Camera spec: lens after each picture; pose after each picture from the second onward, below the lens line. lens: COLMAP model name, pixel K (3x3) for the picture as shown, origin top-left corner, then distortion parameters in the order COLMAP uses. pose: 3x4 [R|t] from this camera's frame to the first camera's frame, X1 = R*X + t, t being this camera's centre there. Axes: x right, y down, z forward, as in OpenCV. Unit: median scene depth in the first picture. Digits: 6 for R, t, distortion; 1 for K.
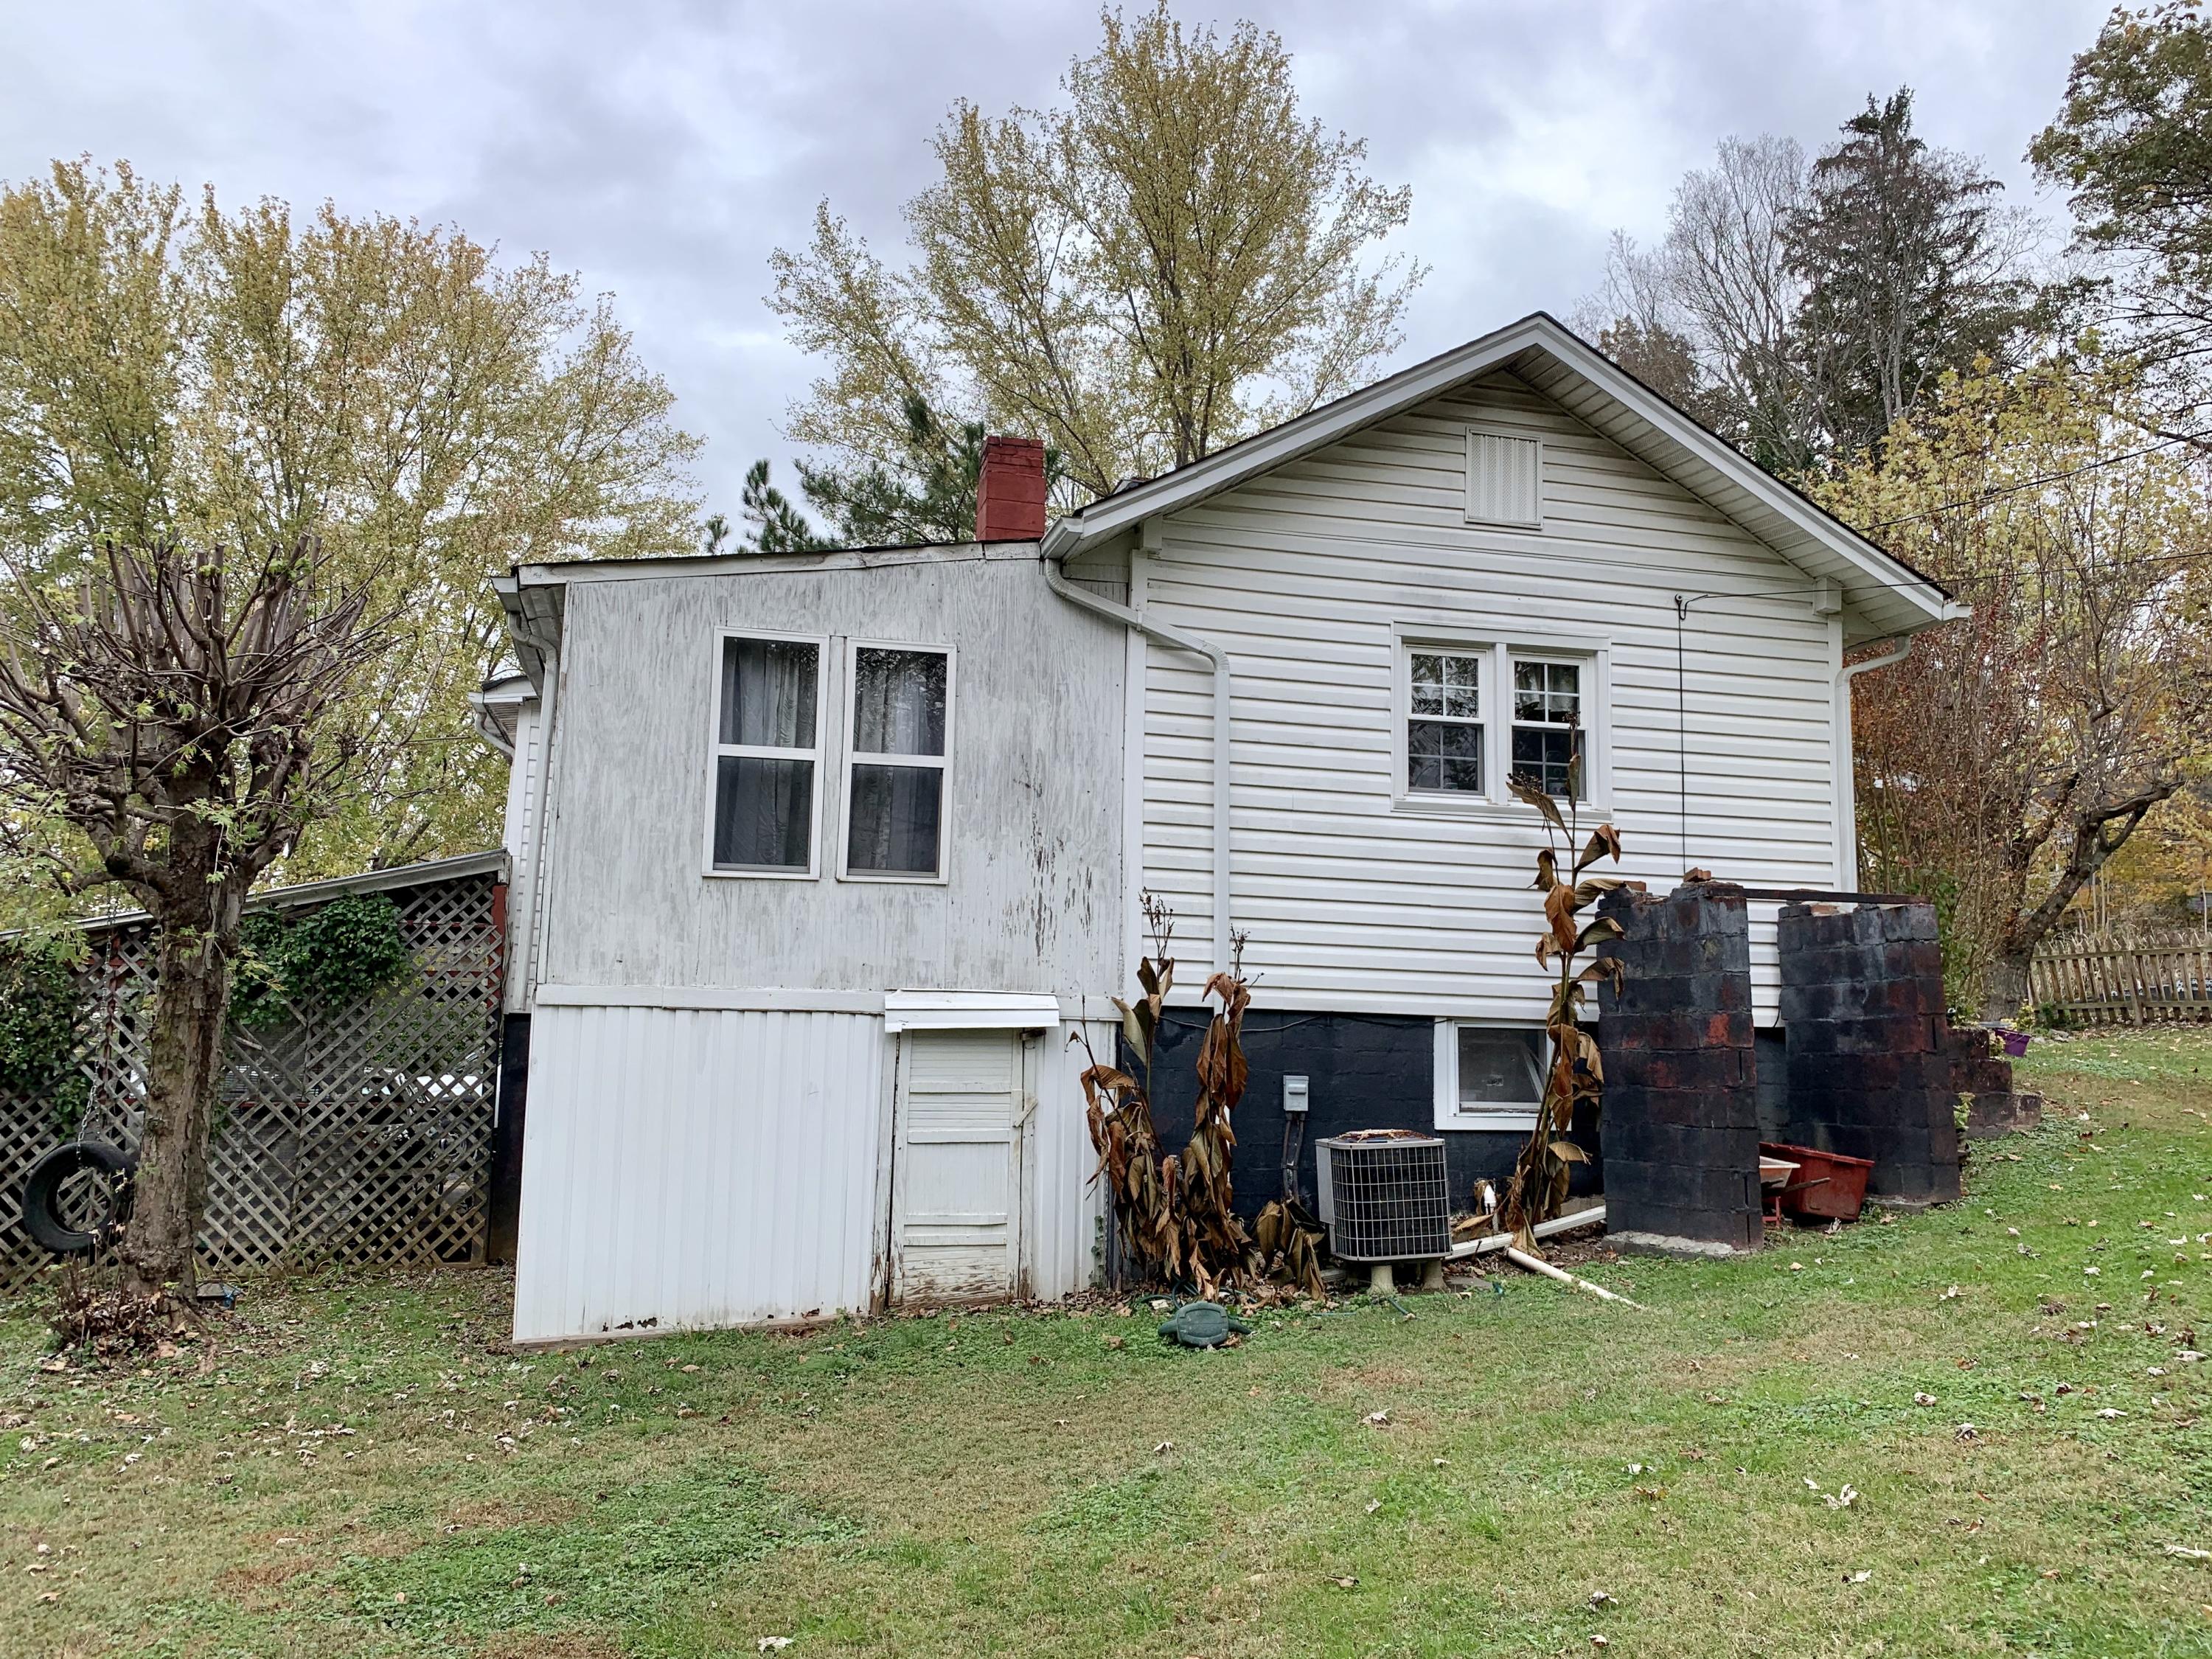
lens RADIAL K [[1724.3, 0, 1106.0], [0, 1724.3, 829.5], [0, 0, 1]] dist [0.019793, -0.009564]
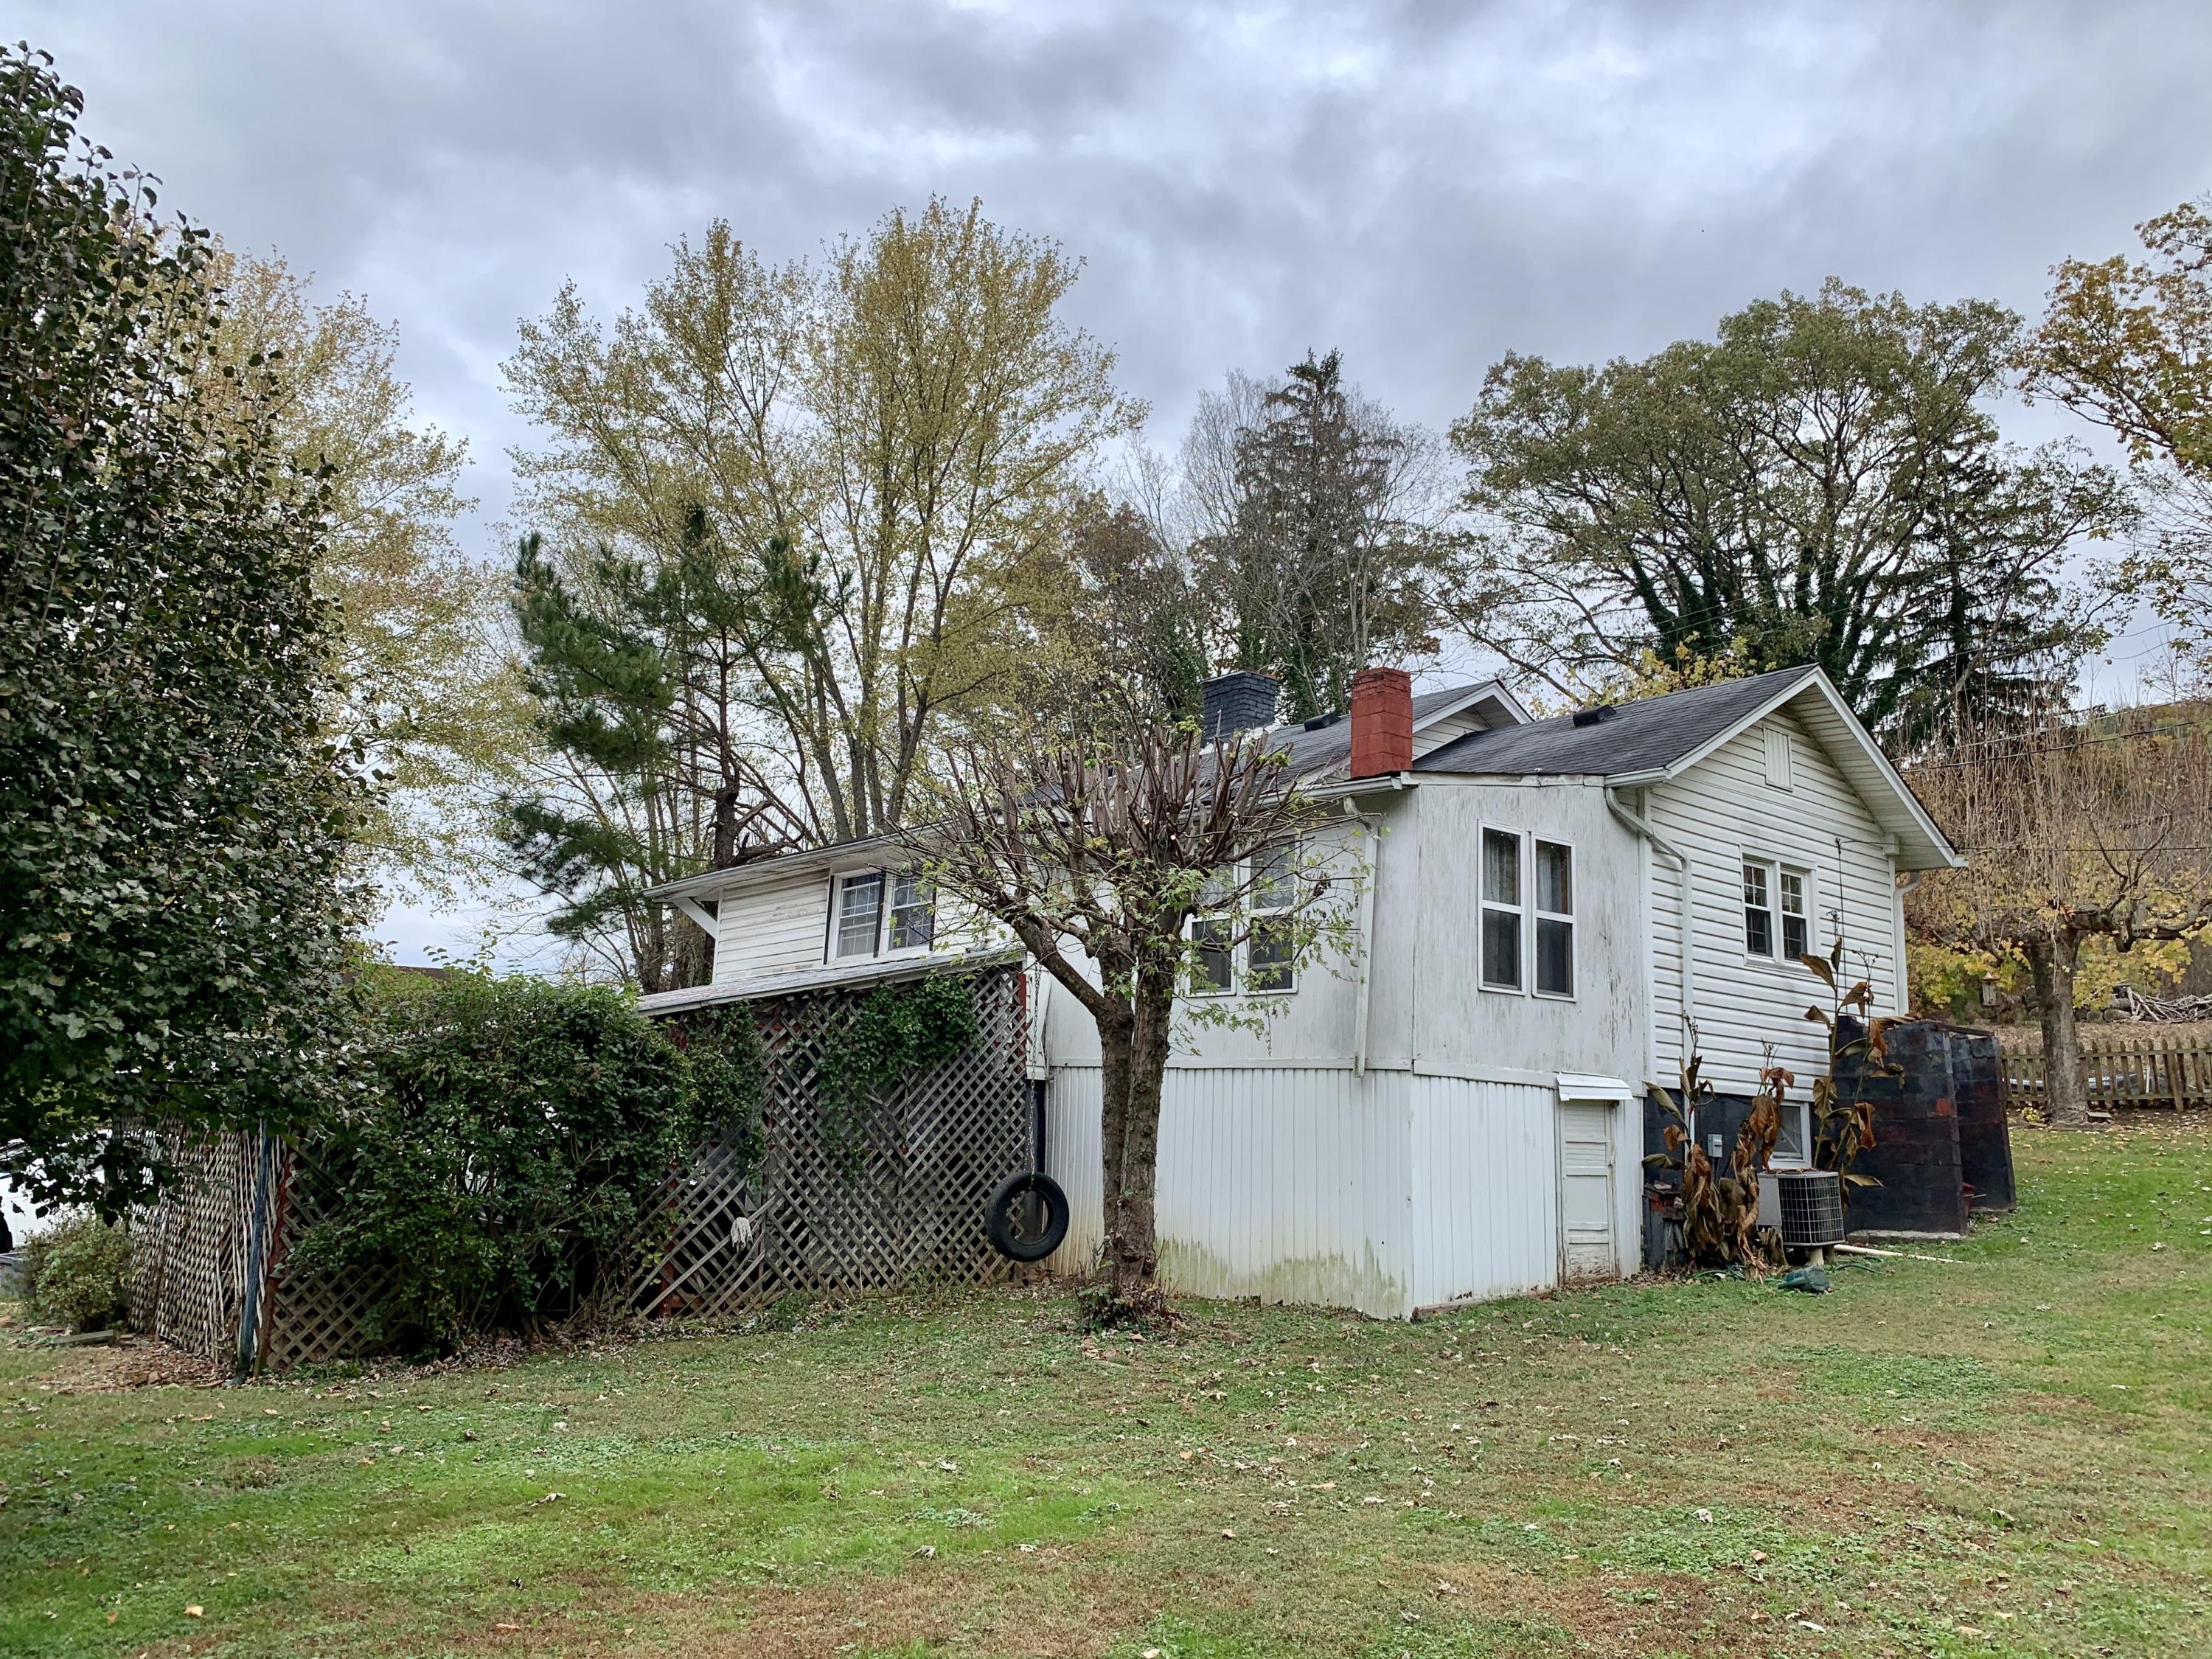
lens RADIAL K [[1744.8, 0, 1106.0], [0, 1744.8, 829.5], [0, 0, 1]] dist [0.004656, -0.003165]
pose [[0.902589, 0.088410, 0.421327, -0.986375], [-0.066143, 0.995544, -0.067209, 0.010368], [-0.425392, 0.032794, 0.904415, -0.179168]]
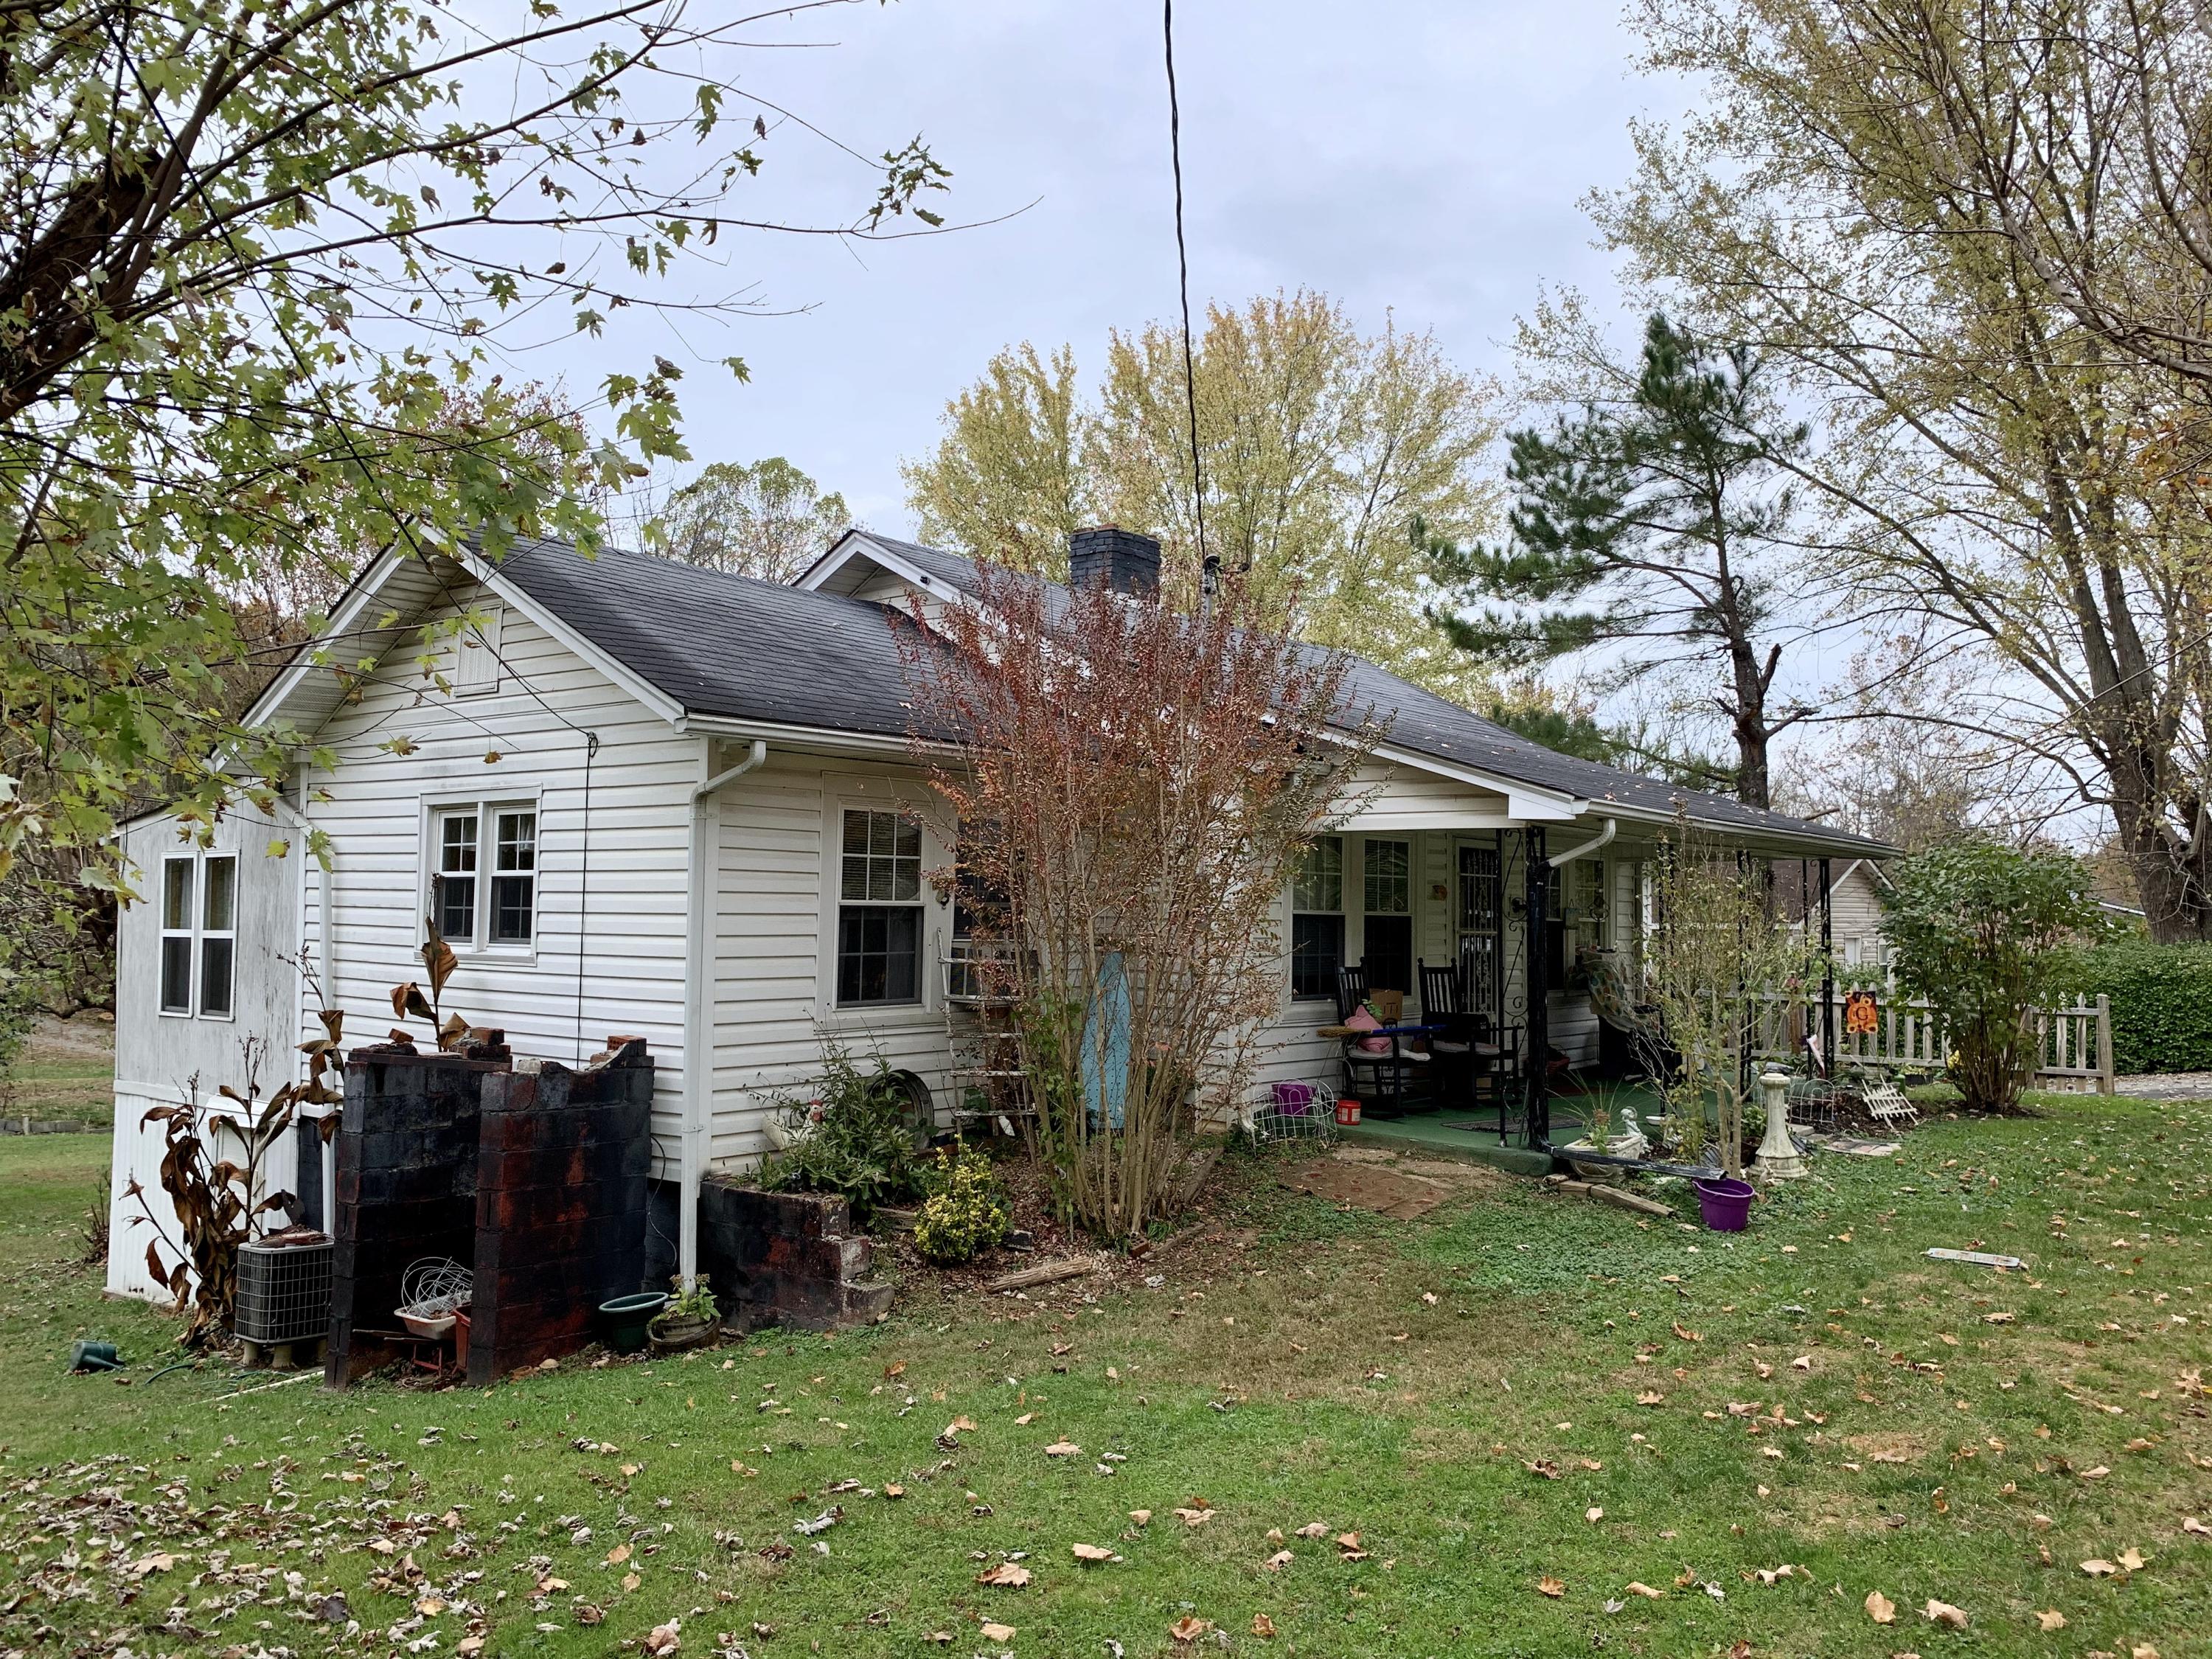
lens RADIAL K [[1724.3, 0, 1106.0], [0, 1724.3, 829.5], [0, 0, 1]] dist [0.019793, -0.009564]
pose [[0.604356, -0.046443, -0.795360, 1.315716], [0.104580, 0.994286, 0.021407, -0.071847], [0.789821, -0.096116, 0.605759, 0.640506]]
